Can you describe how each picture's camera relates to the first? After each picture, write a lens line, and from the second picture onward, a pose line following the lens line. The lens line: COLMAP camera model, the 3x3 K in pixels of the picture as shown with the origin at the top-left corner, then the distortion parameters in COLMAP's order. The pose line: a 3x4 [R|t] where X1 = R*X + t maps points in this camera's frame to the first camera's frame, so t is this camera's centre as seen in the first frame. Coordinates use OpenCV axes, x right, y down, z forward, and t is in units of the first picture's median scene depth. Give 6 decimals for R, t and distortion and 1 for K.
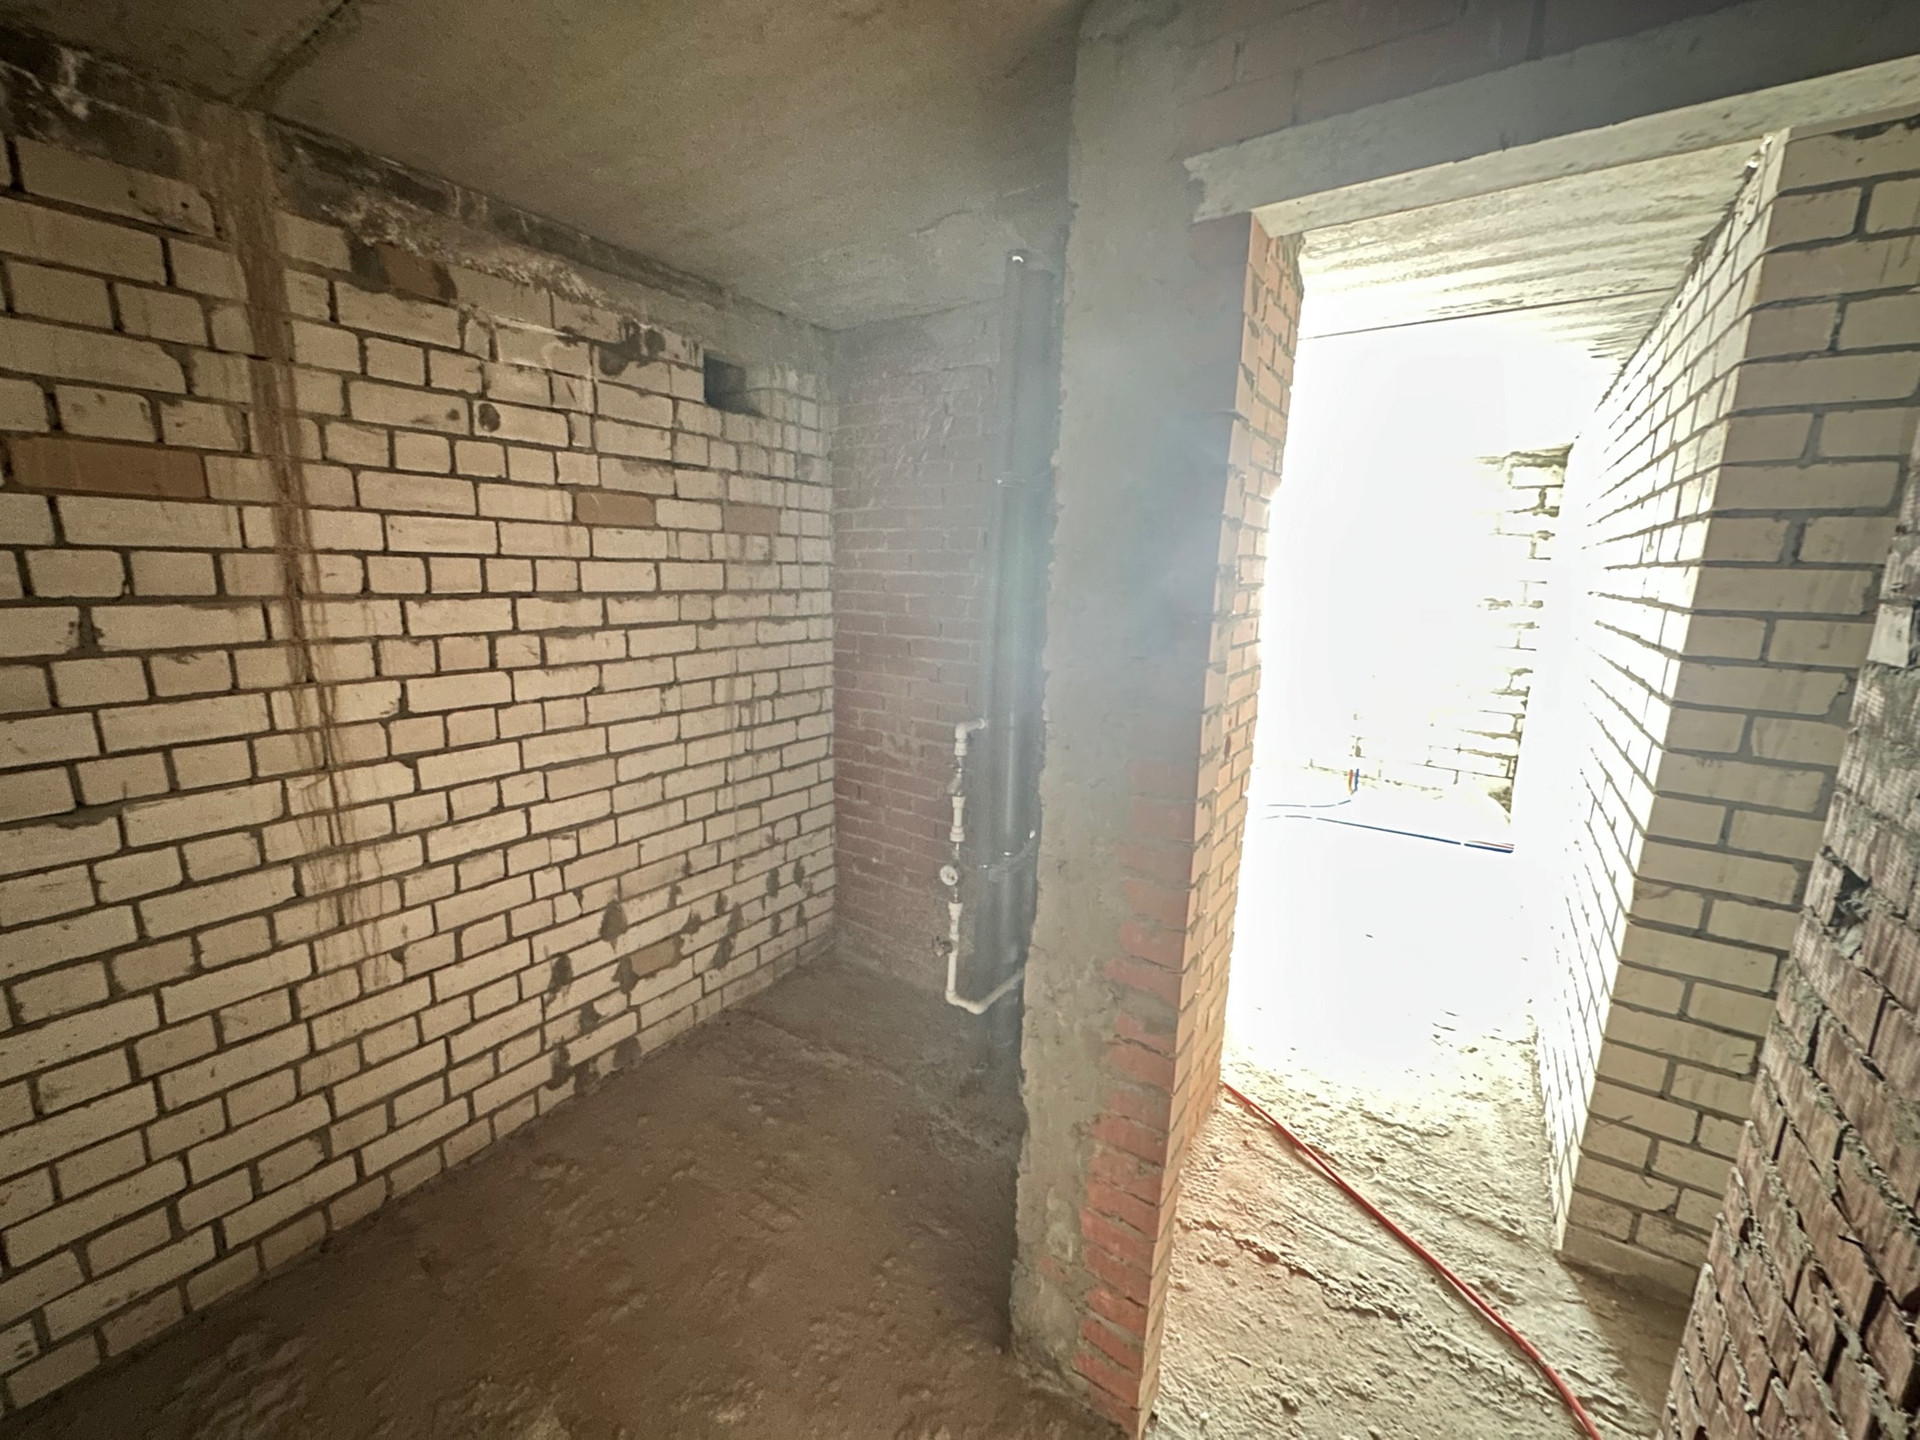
lens RADIAL K [[769.1, 0, 962.1], [0, 769.1, 715.6], [0, 0, 1]] dist [-0.001629, 0.000205]
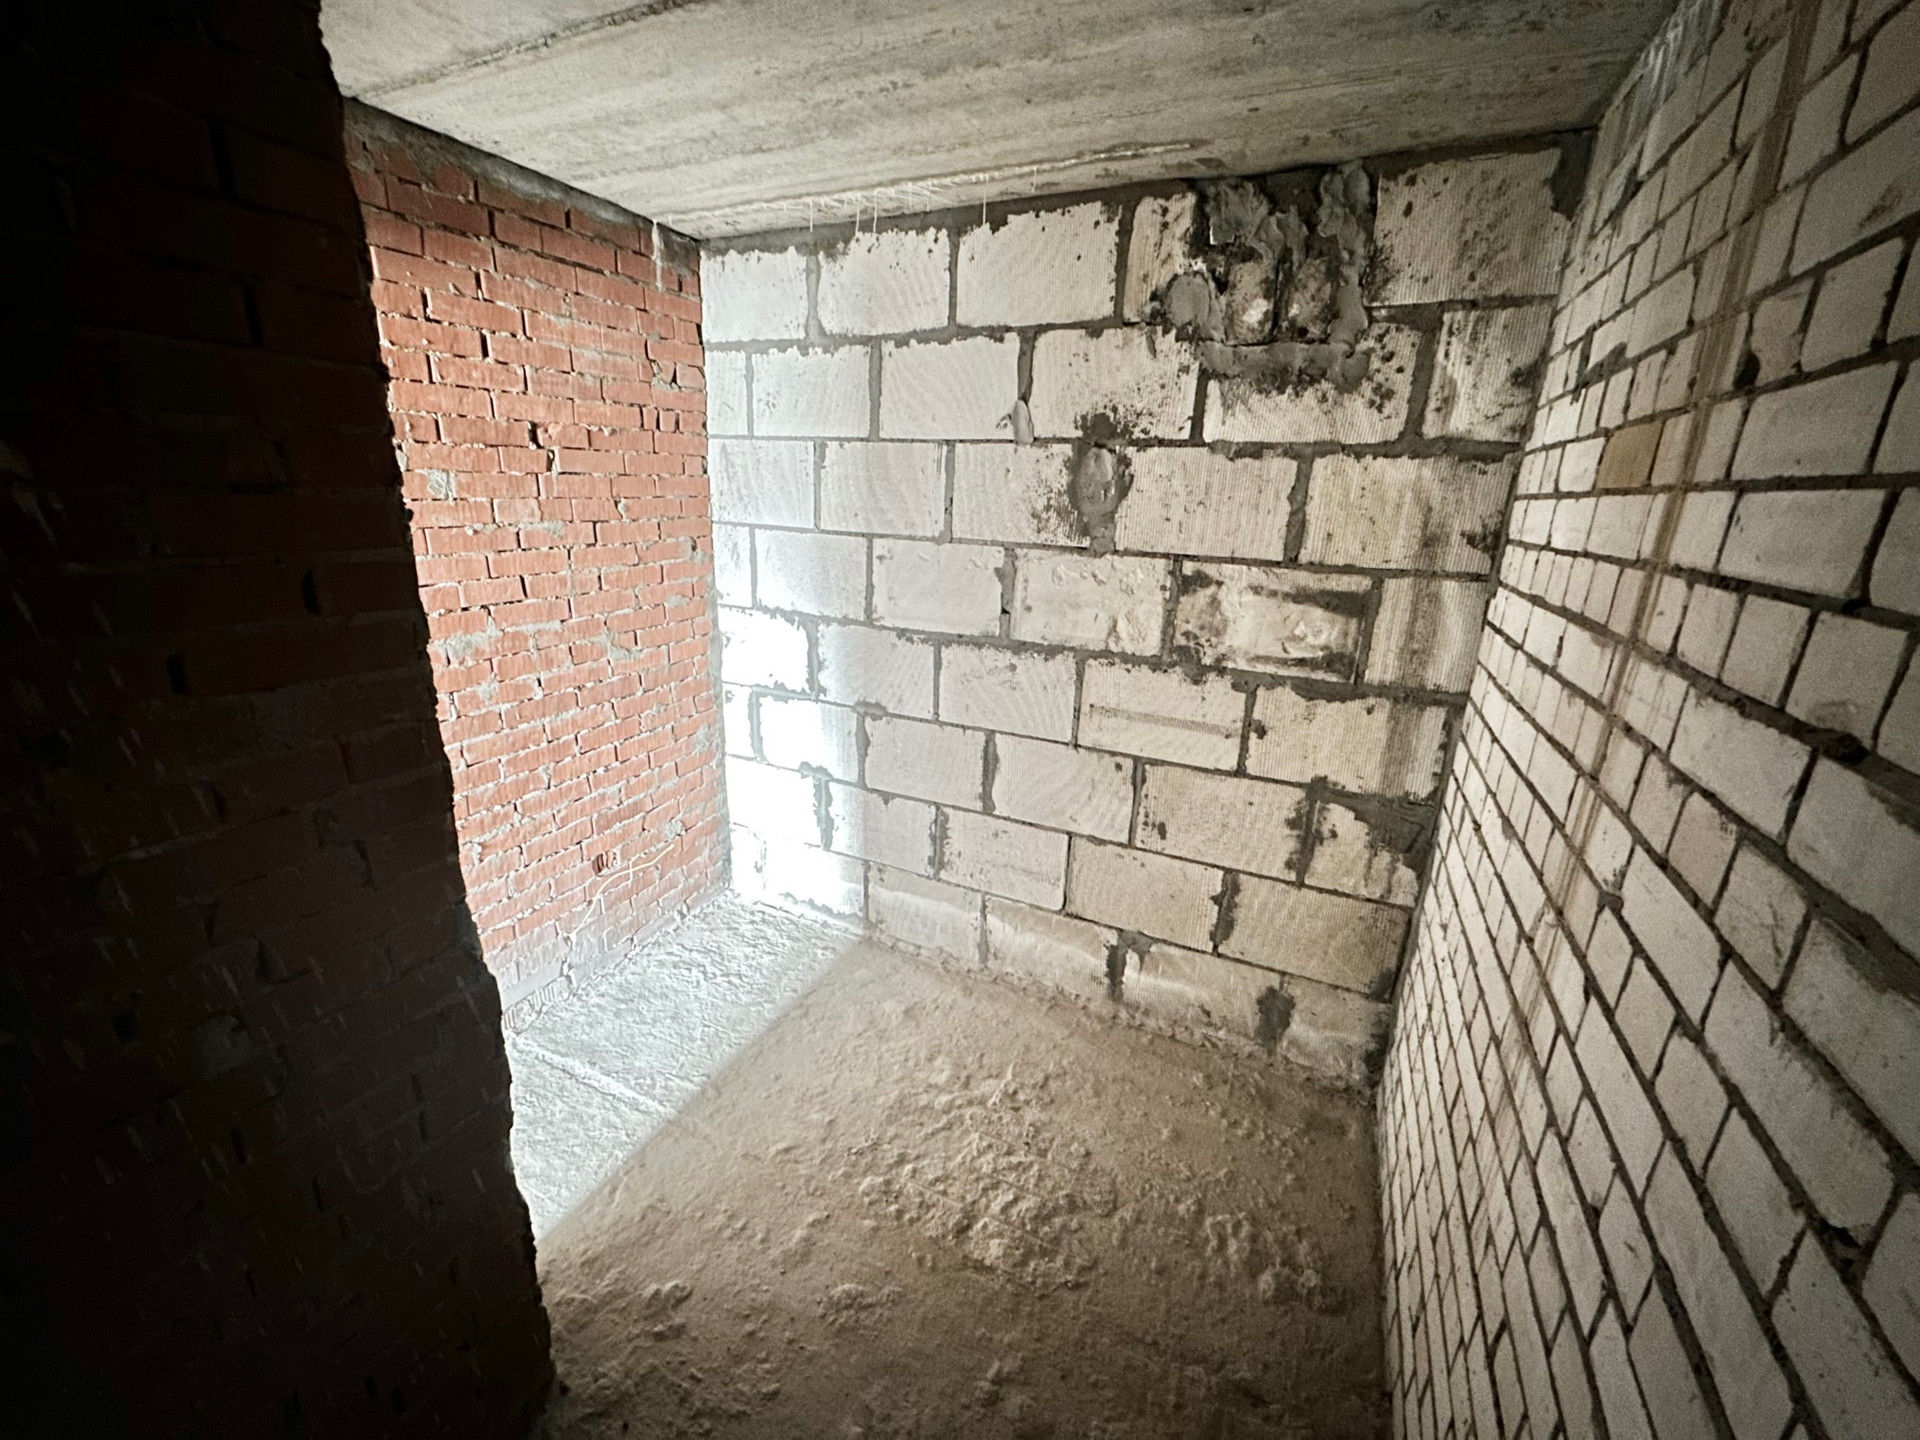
lens RADIAL K [[769.1, 0, 954.8], [0, 769.1, 718.1], [0, 0, 1]] dist [-0.001629, 0.000205]
pose [[-0.989562, -0.013988, -0.143427, -0.248289], [-0.078630, 0.886477, 0.456043, -0.307123], [0.120766, 0.462560, -0.878324, 1.375613]]
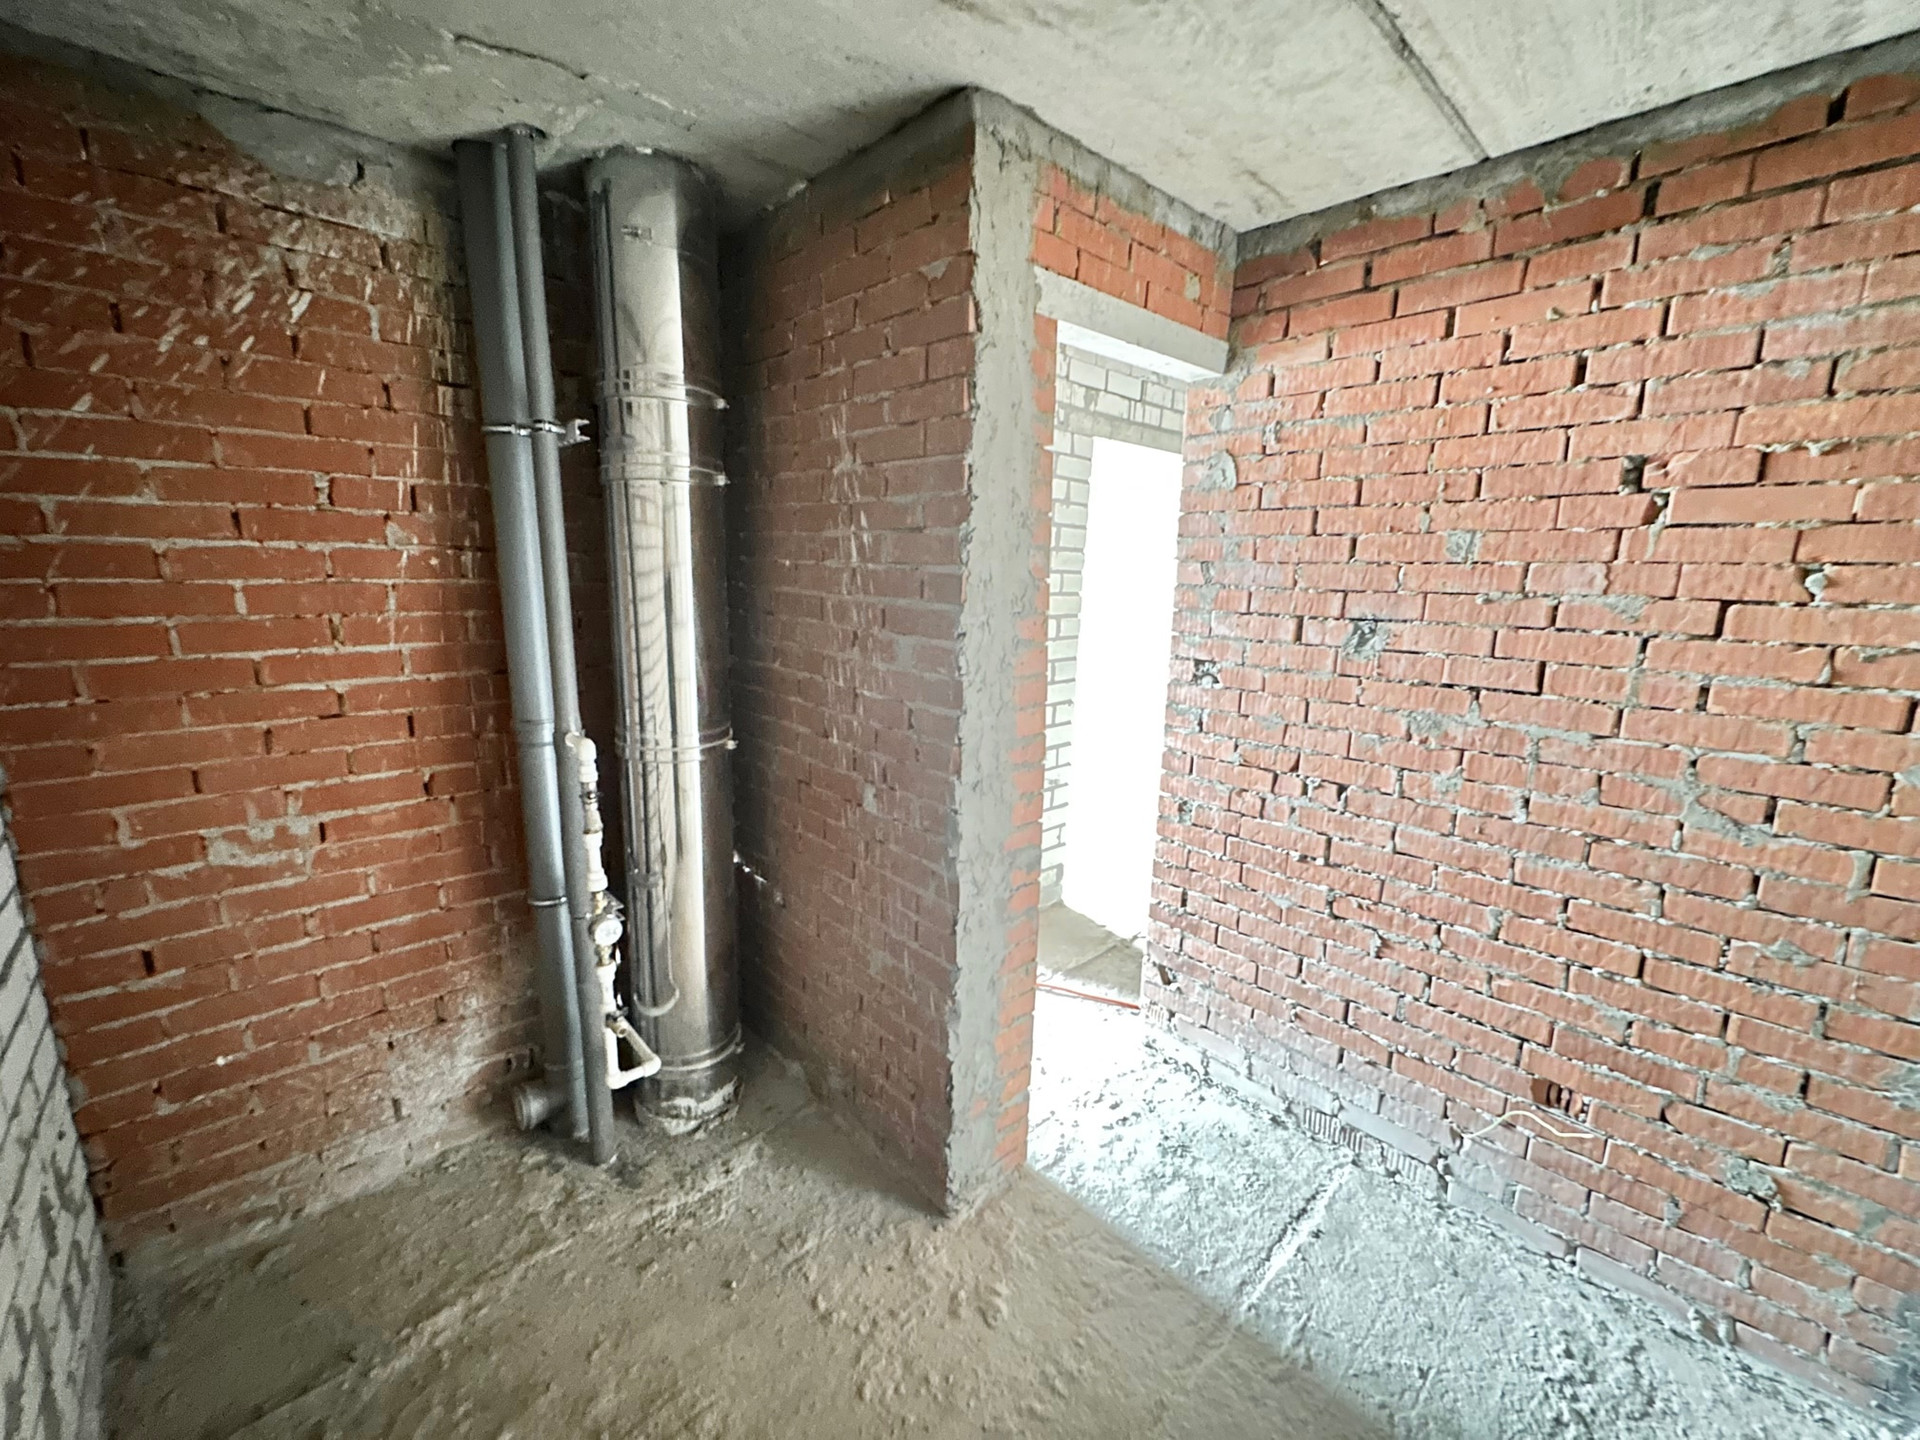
lens RADIAL K [[769.1, 0, 955.5], [0, 769.1, 715.2], [0, 0, 1]] dist [-0.001629, 0.000205]
pose [[0.225838, -0.208390, 0.951615, -0.813873], [0.167582, 0.970600, 0.172777, -0.108430], [-0.959643, 0.120453, 0.254120, 0.545388]]
